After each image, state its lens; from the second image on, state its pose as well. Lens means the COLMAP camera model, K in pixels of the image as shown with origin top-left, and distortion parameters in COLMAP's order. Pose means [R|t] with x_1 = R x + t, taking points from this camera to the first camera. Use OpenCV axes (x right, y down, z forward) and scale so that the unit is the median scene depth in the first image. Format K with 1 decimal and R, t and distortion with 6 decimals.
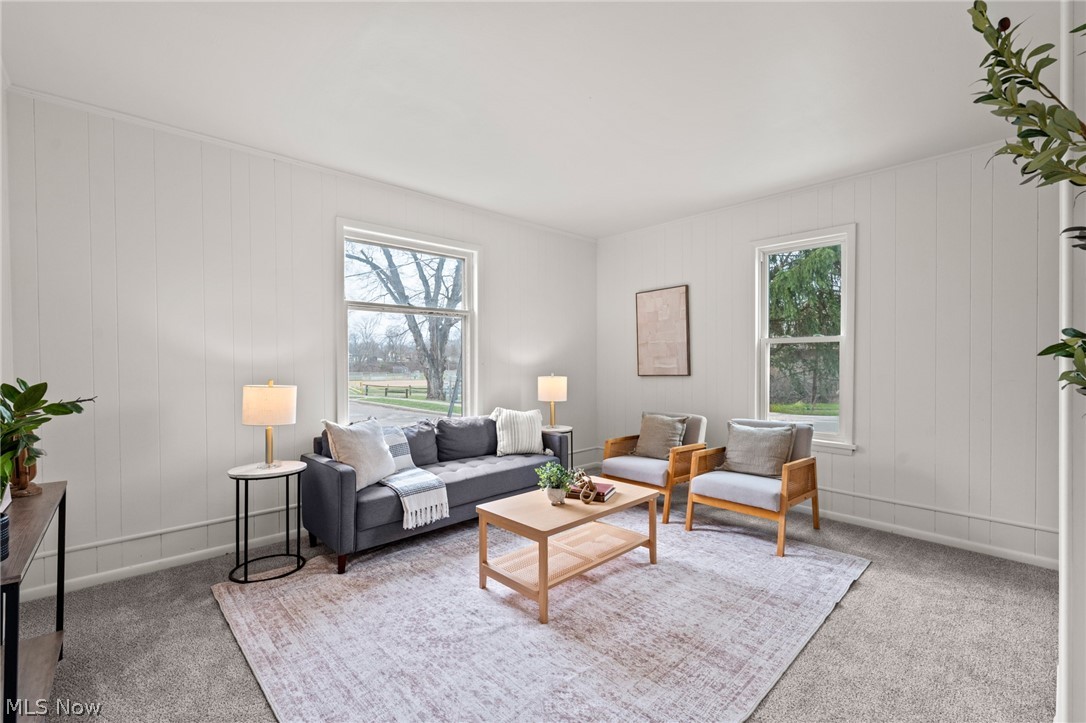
lens RADIAL K [[464.0, 0, 539.5], [0, 464.0, 363.9], [0, 0, 1]] dist [0.001822, -0.000086]
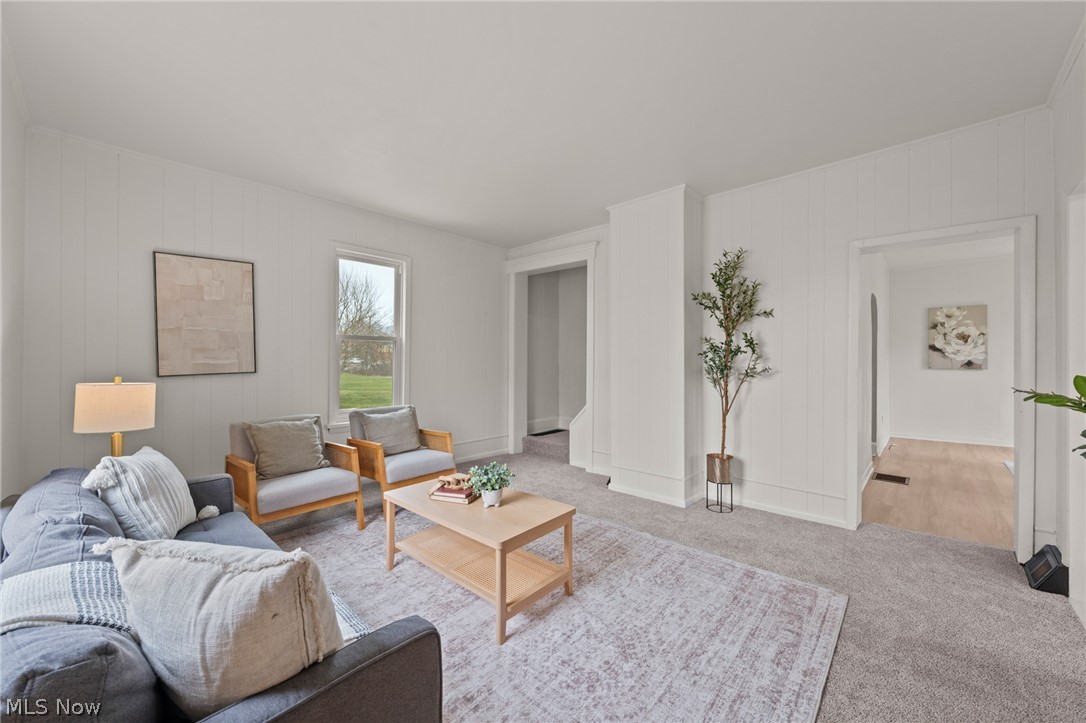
lens RADIAL K [[422.2, 0, 536.9], [0, 422.2, 356.7], [0, 0, 1]] dist [0.004167, -0.000068]
pose [[-0.082246, 0.002857, 0.996608, -0.853818], [0.001597, 0.999995, -0.002735, -0.001567], [-0.996611, 0.001366, -0.082250, 1.008617]]
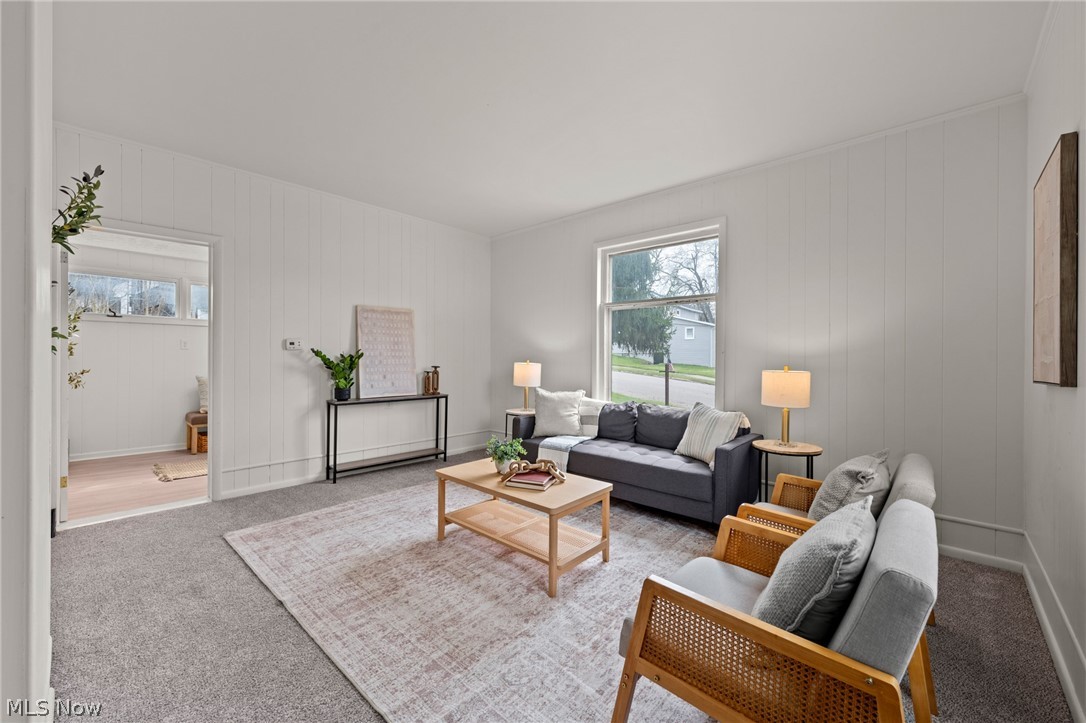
lens RADIAL K [[422.2, 0, 540.3], [0, 422.2, 355.2], [0, 0, 1]] dist [0.004167, -0.000068]
pose [[0.090473, 0.009832, -0.995850, 1.101538], [-0.008156, 0.999925, 0.009131, 0.001545], [0.995866, 0.007296, 0.090546, 1.024436]]
